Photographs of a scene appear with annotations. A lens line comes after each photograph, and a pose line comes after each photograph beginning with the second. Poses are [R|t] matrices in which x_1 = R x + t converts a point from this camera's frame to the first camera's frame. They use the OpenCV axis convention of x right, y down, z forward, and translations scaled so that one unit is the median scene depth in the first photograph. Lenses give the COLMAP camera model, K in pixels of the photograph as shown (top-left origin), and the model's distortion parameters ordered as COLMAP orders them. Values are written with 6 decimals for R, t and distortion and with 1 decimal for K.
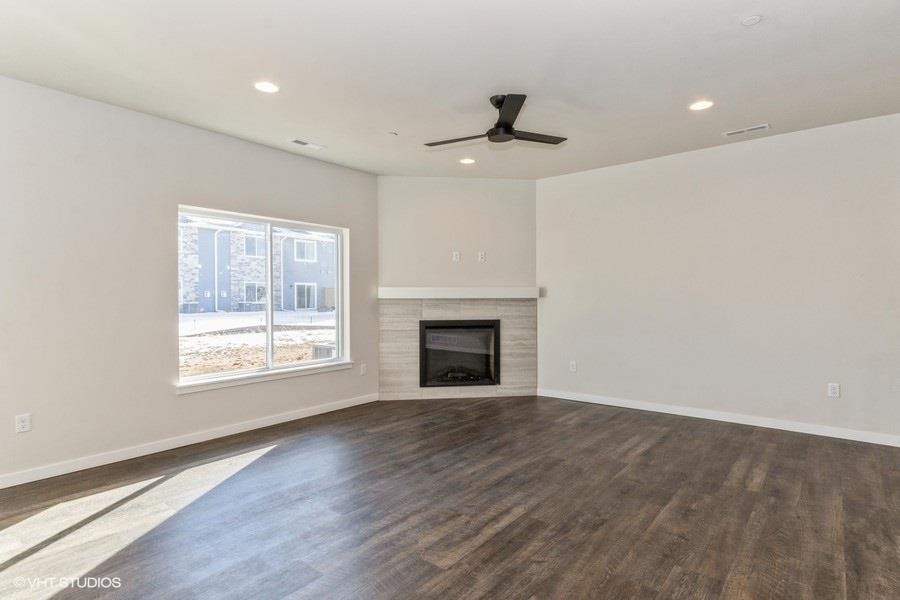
lens RADIAL K [[469.1, 0, 446.8], [0, 469.1, 301.2], [0, 0, 1]] dist [0.011084, 0.001133]
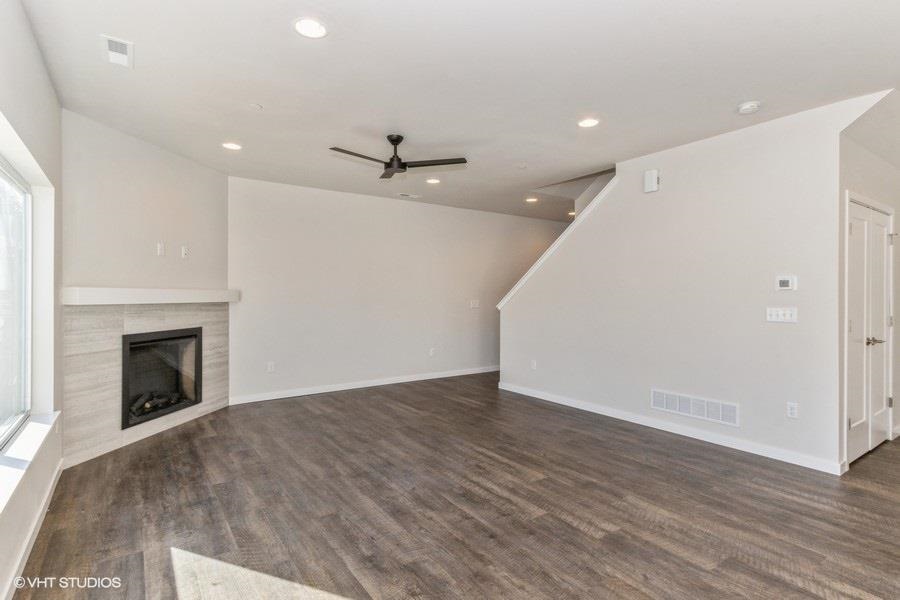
lens RADIAL K [[454.5, 0, 450.3], [0, 454.5, 290.9], [0, 0, 1]] dist [0.012459, -0.000175]
pose [[0.263671, 0.012885, 0.964526, -0.593284], [0.006452, 0.999865, -0.015121, -0.012239], [-0.964591, 0.010210, 0.263553, 0.342513]]
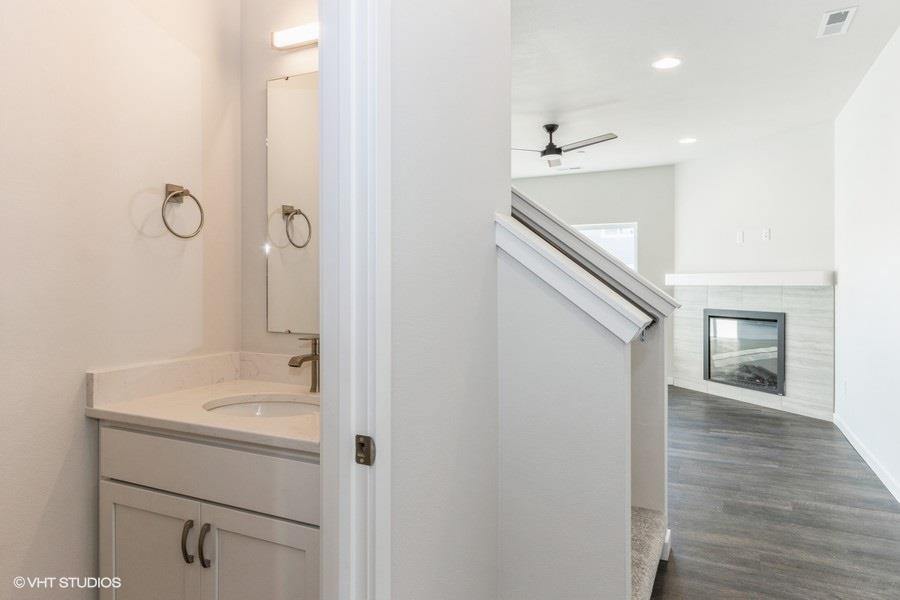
lens RADIAL K [[555.8, 0, 451.4], [0, 555.8, 280.7], [0, 0, 1]] dist [0.014381, -0.002820]
pose [[0.241268, -0.004061, -0.970450, 0.906138], [-0.009502, 0.999933, -0.006547, -0.003328], [0.970412, 0.010801, 0.241214, 0.237975]]
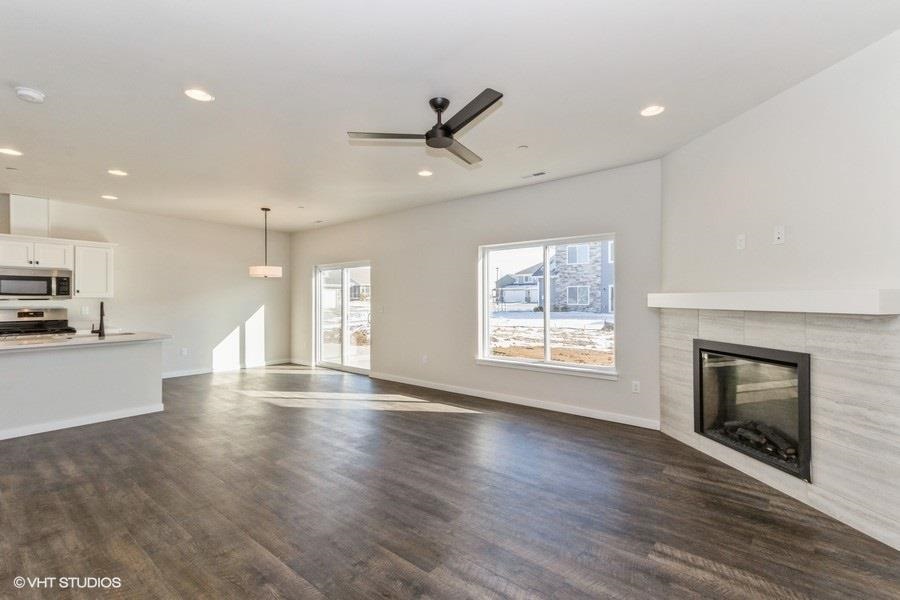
lens RADIAL K [[409.8, 0, 445.3], [0, 409.8, 296.9], [0, 0, 1]] dist [0.023127, -0.000828]
pose [[-0.011544, -0.004736, -0.999922, 0.581082], [-0.007991, 0.999957, -0.004644, -0.017575], [0.999901, 0.007937, -0.011582, 0.625487]]
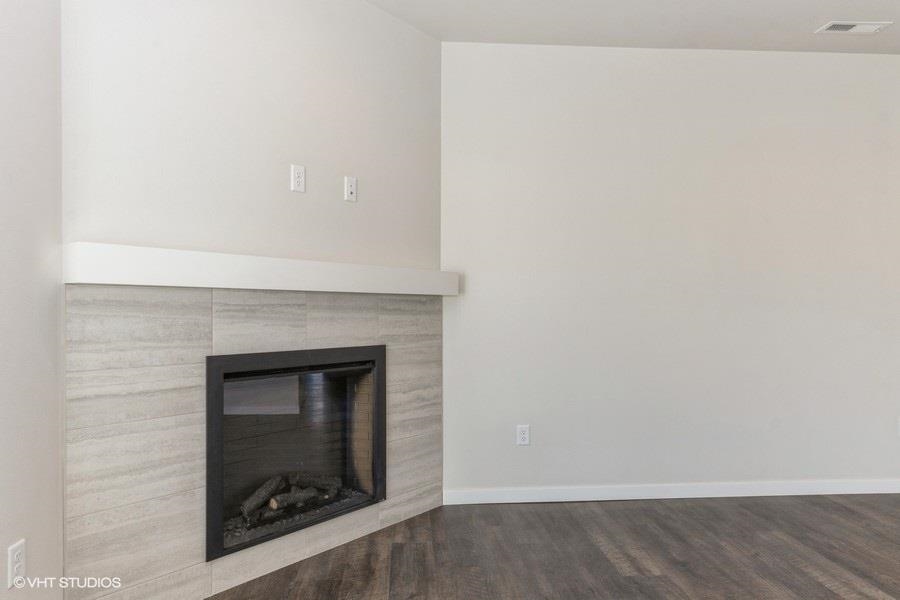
lens RADIAL K [[614.3, 0, 449.1], [0, 614.3, 312.6], [0, 0, 1]] dist [0.017931, 0.001353]
pose [[0.720291, 0.000592, 0.693671, -0.233655], [0.001999, 0.999994, -0.002928, 0.012104], [-0.693669, 0.003496, 0.720286, 0.576415]]
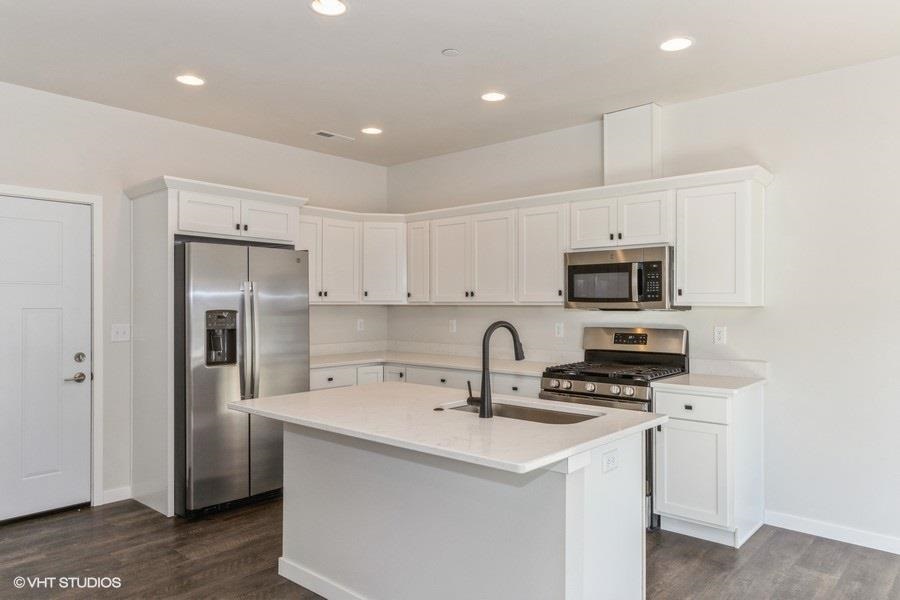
lens RADIAL K [[614.3, 0, 443.0], [0, 614.3, 299.3], [0, 0, 1]] dist [0.017931, 0.001353]
pose [[-0.999296, 0.001391, 0.037484, -0.218095], [0.001527, 0.999992, 0.003578, -0.023888], [-0.037479, 0.003633, -0.999291, 0.381718]]
